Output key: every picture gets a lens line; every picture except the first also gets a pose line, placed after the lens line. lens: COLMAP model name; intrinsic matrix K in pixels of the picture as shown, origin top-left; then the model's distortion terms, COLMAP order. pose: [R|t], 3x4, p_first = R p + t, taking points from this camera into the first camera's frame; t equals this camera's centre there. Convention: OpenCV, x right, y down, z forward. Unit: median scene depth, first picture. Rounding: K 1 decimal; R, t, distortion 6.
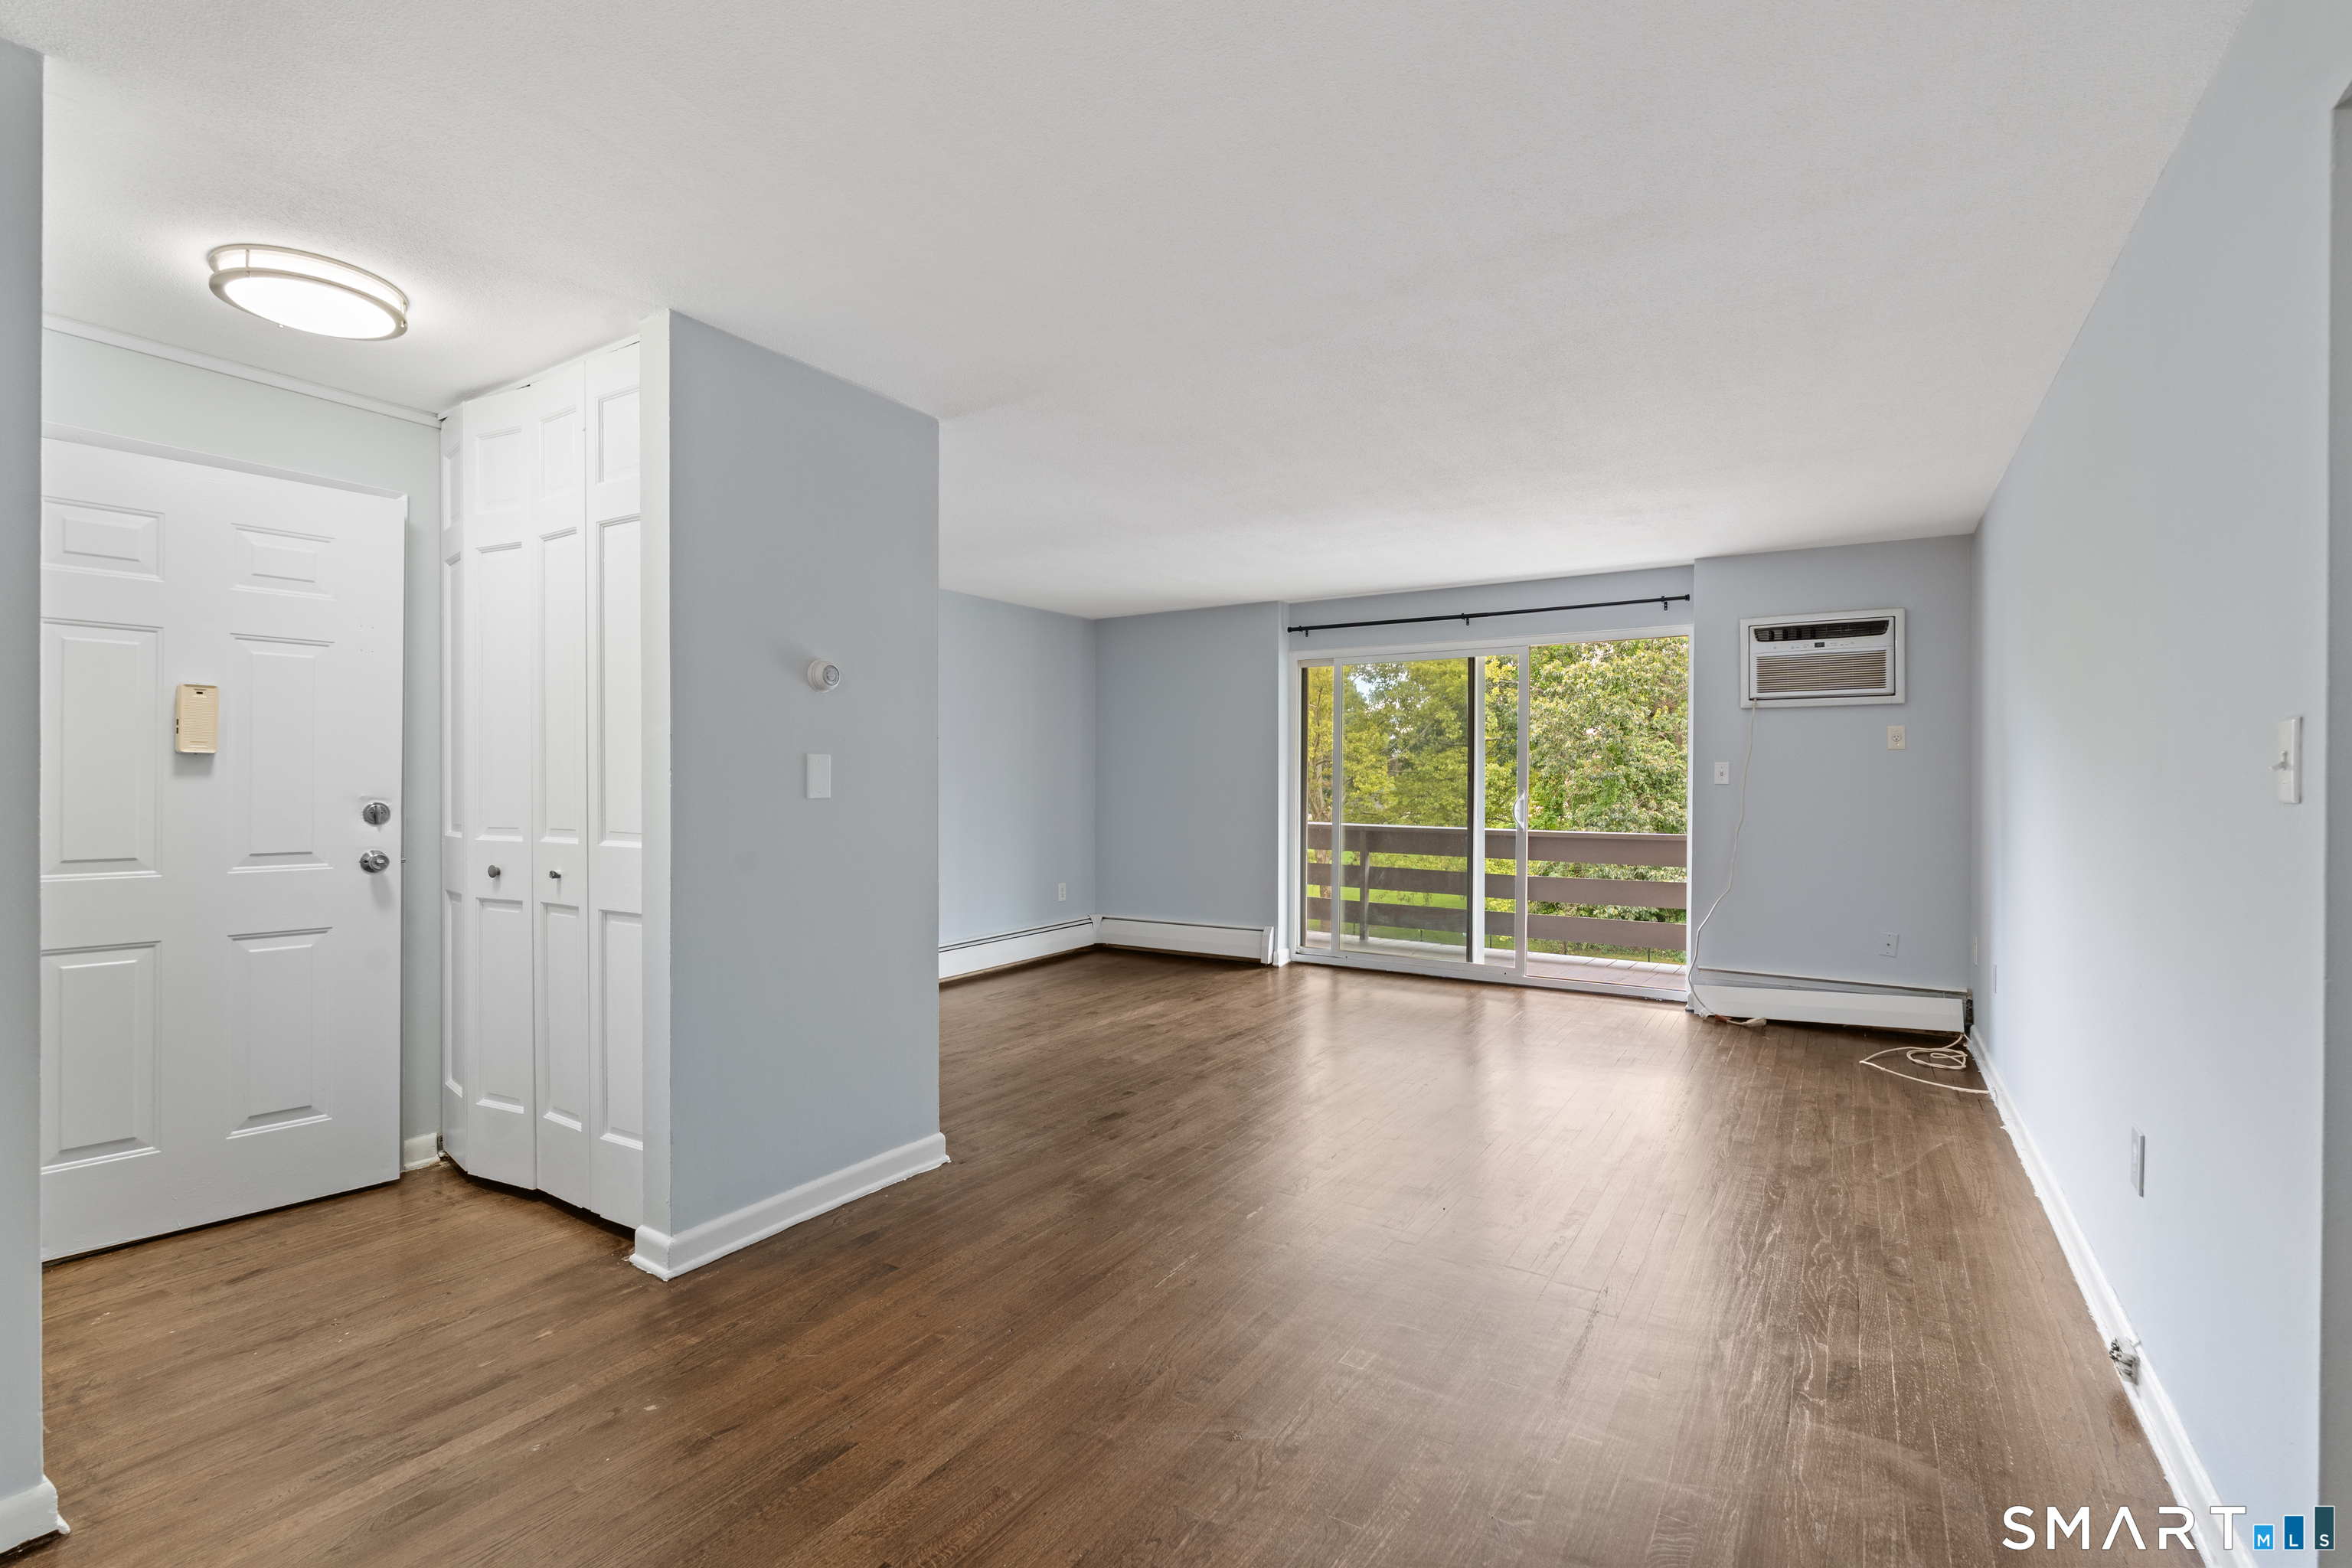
lens RADIAL K [[1076.0, 0, 1170.9], [0, 1076.0, 794.3], [0, 0, 1]] dist [0.001064, 0.000464]
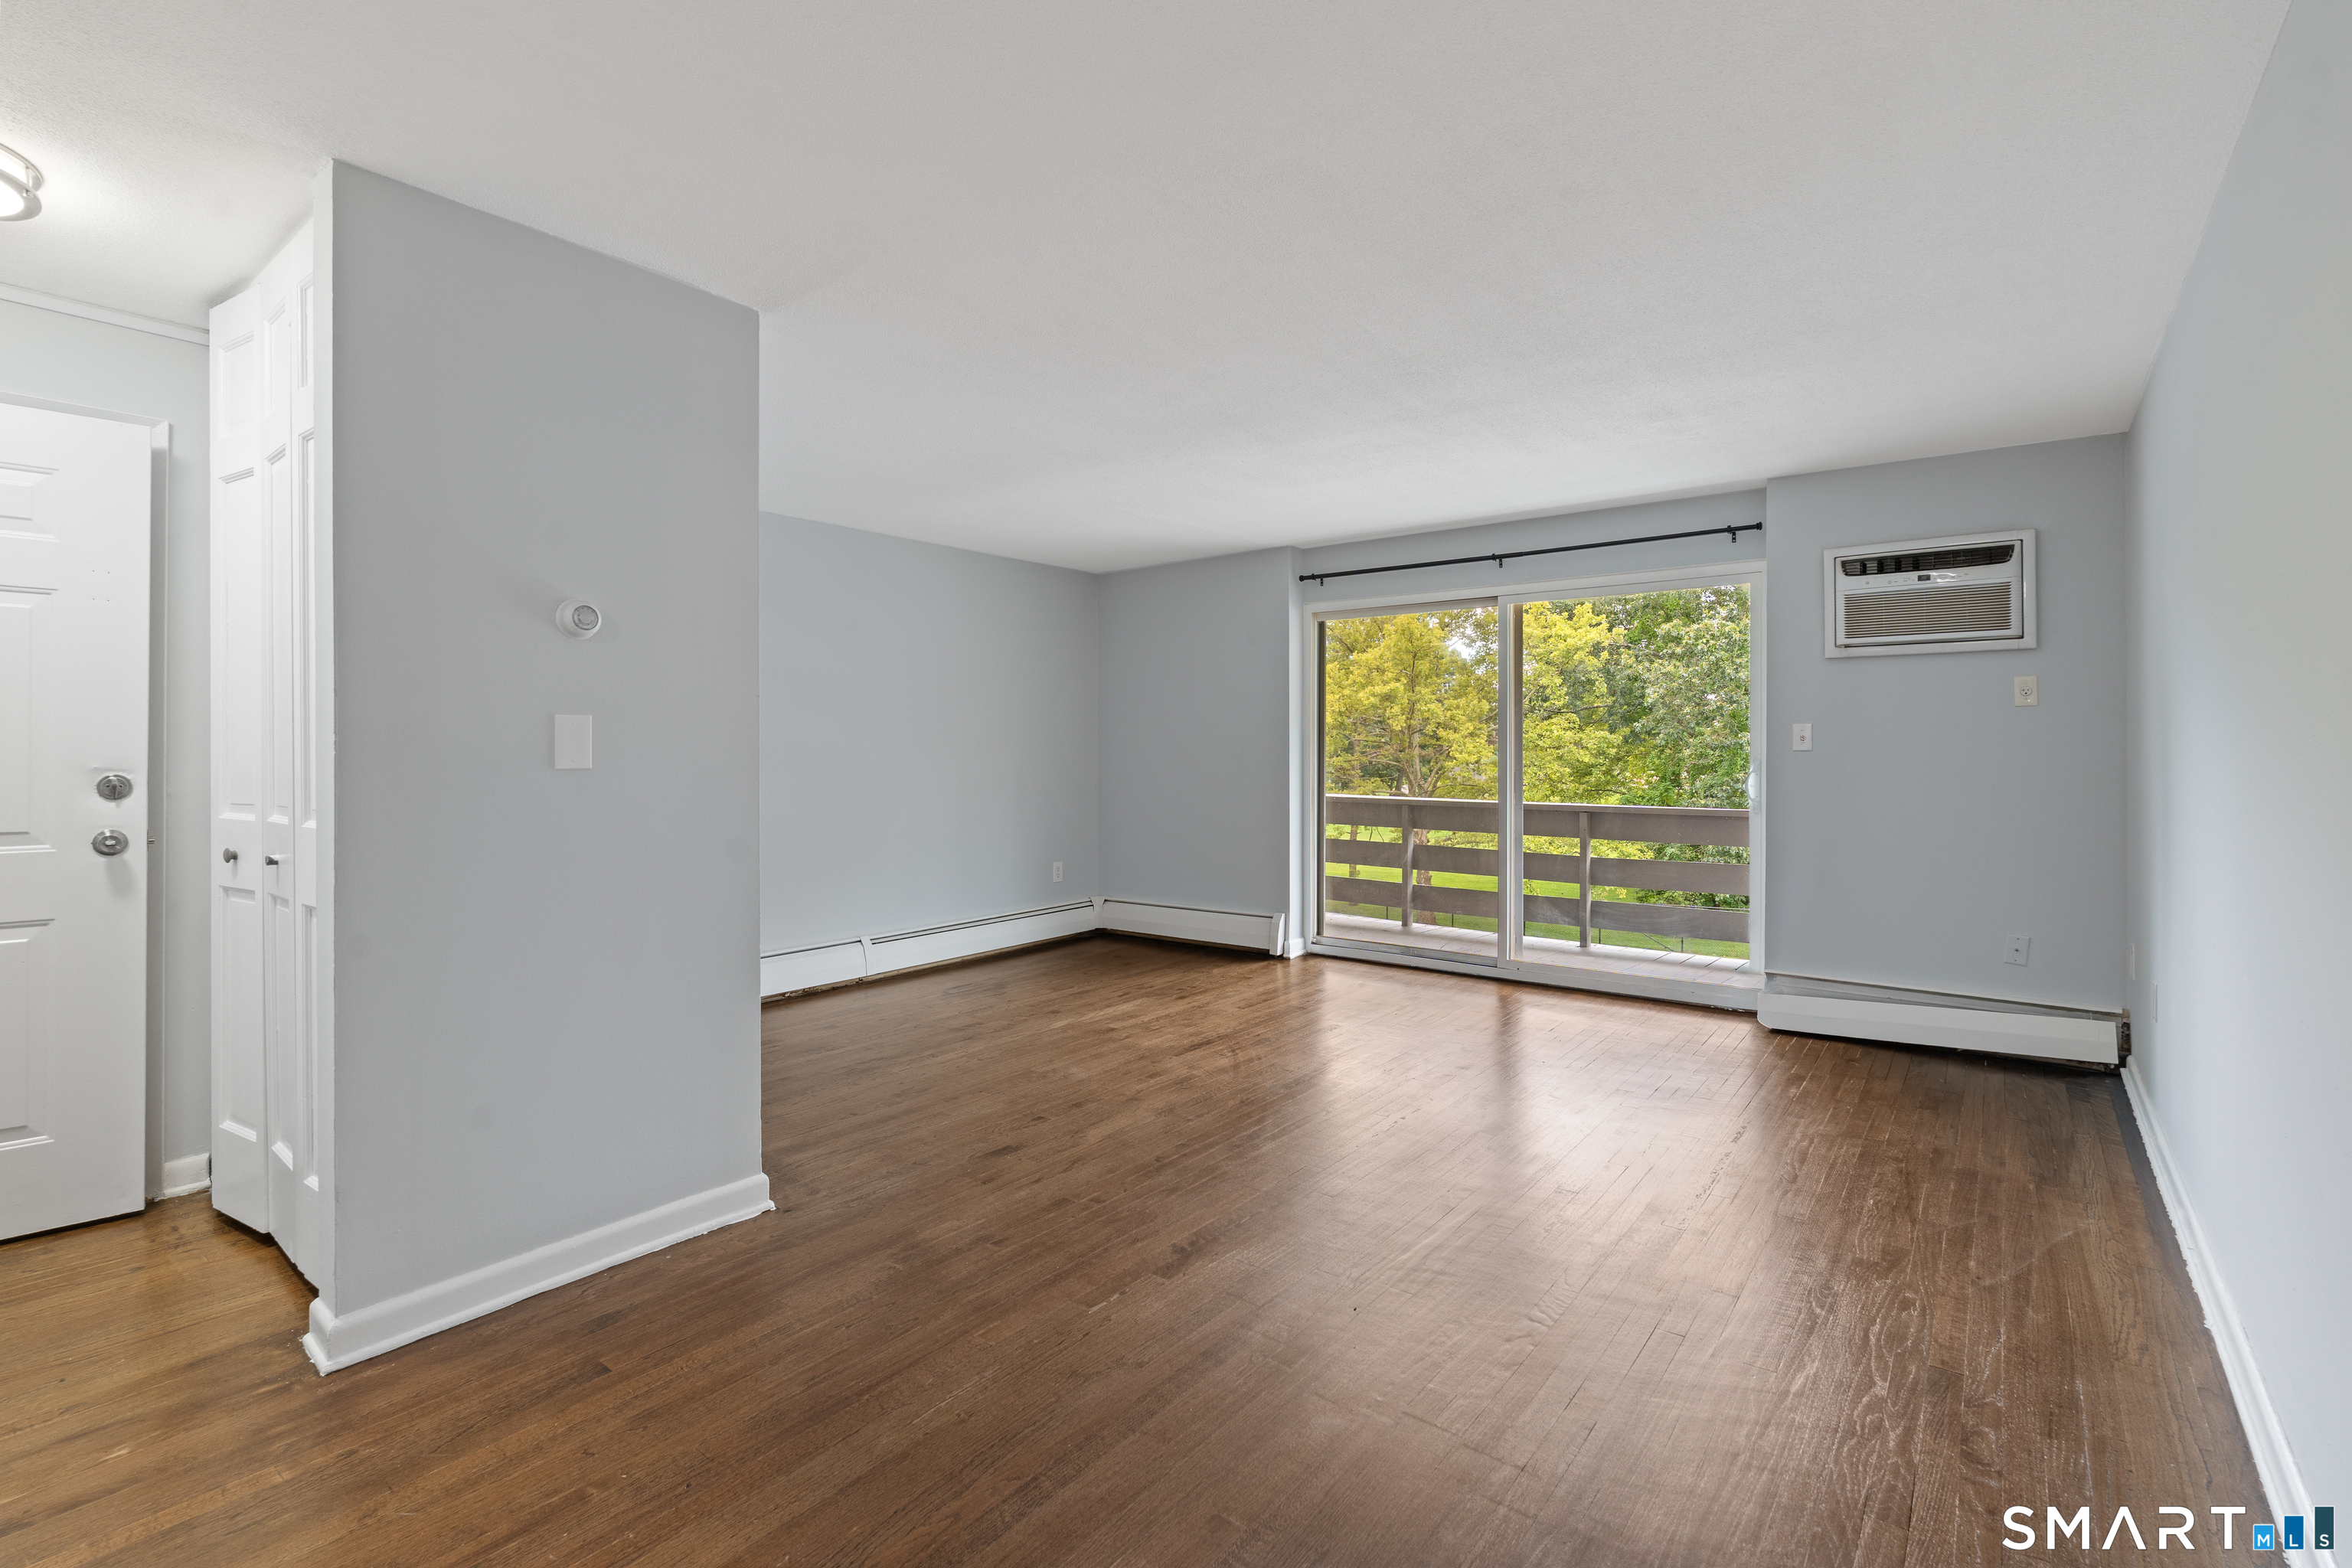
lens RADIAL K [[1072.9, 0, 1178.6], [0, 1072.9, 758.8], [0, 0, 1]] dist [-0.000665, -0.000066]
pose [[0.994879, -0.002282, -0.101045, 0.175991], [0.001733, 0.999983, -0.005521, 0.001045], [0.101056, 0.005317, 0.994867, 0.198049]]
